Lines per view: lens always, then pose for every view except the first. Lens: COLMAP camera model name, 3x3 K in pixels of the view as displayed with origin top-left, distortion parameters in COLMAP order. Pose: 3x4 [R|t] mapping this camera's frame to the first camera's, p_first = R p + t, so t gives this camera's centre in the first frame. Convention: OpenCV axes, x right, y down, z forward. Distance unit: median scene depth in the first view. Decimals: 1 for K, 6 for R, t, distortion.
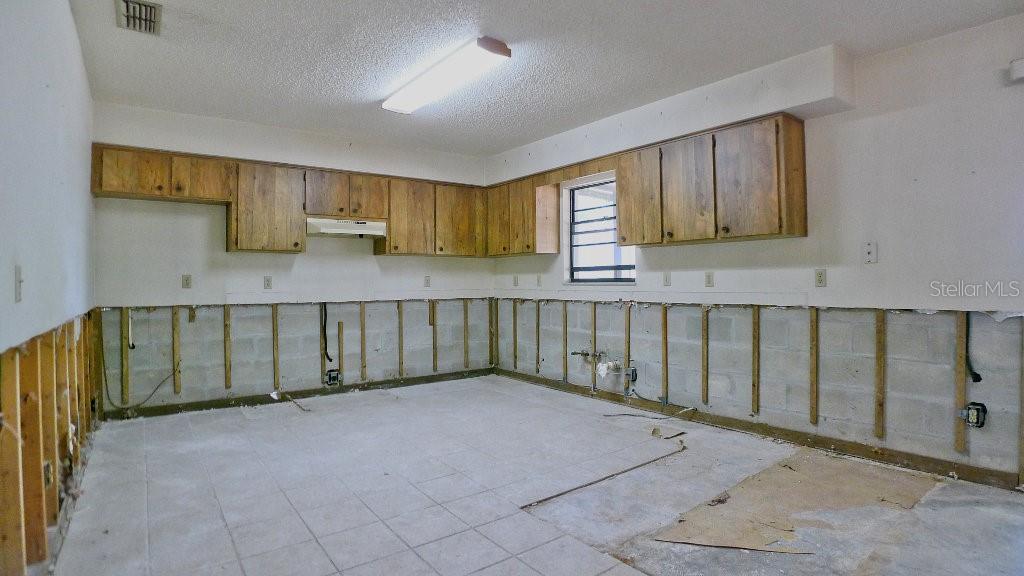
lens RADIAL K [[509.8, 0, 512.0], [0, 509.8, 288.0], [0, 0, 1]] dist [-0.112852, 0.029774]
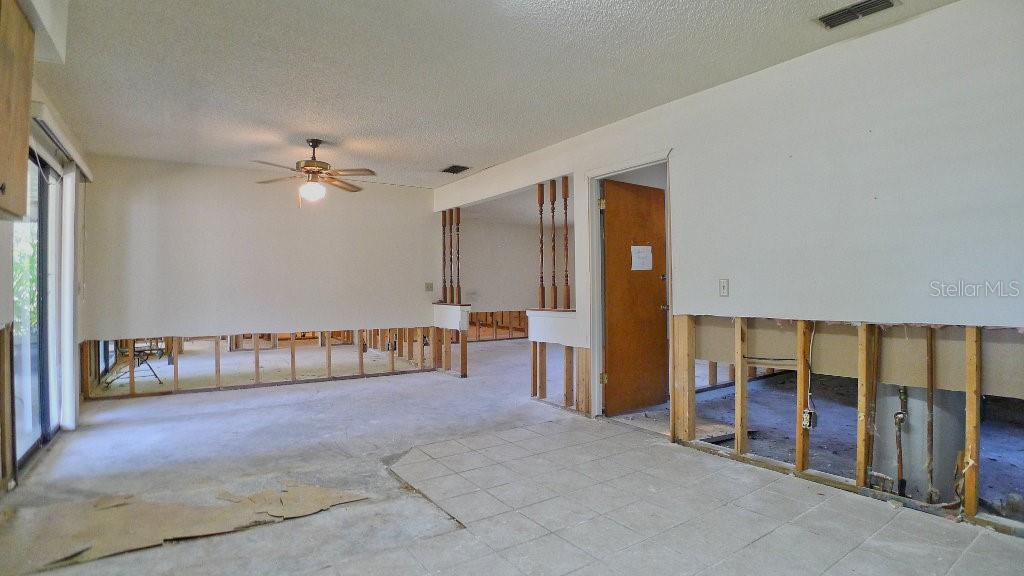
lens RADIAL K [[509.8, 0, 512.0], [0, 509.8, 288.0], [0, 0, 1]] dist [-0.112852, 0.029774]
pose [[-0.998570, 0.012931, 0.051866, -0.092524], [0.013525, 0.999847, 0.011124, -0.019404], [-0.051714, 0.011810, -0.998592, 1.410798]]
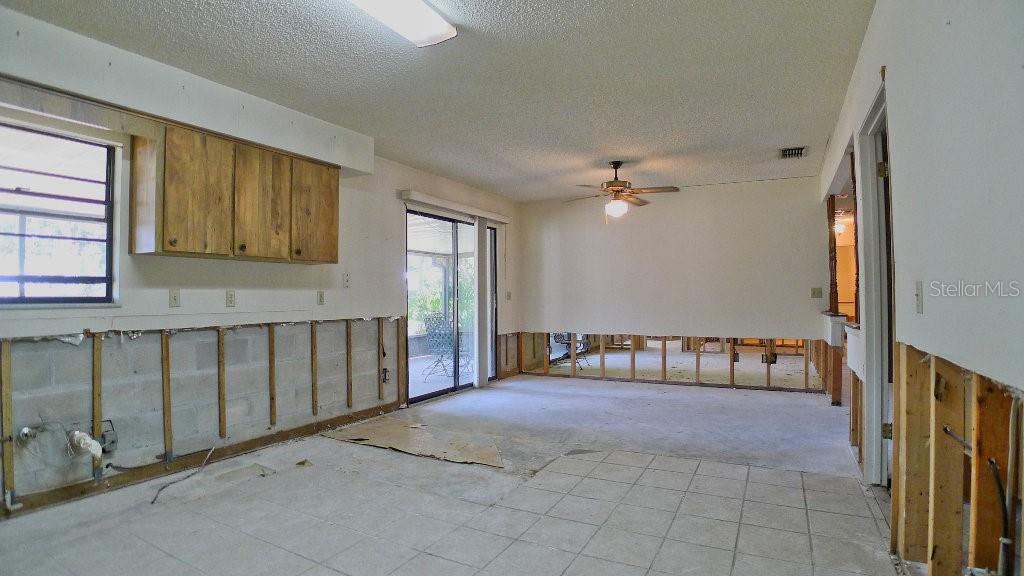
lens RADIAL K [[509.8, 0, 512.0], [0, 509.8, 288.0], [0, 0, 1]] dist [-0.112852, 0.029774]
pose [[-0.415915, 0.026178, 0.909027, -0.725319], [0.020489, 0.999602, -0.019412, -0.010177], [-0.909173, 0.010552, -0.416285, 1.016572]]
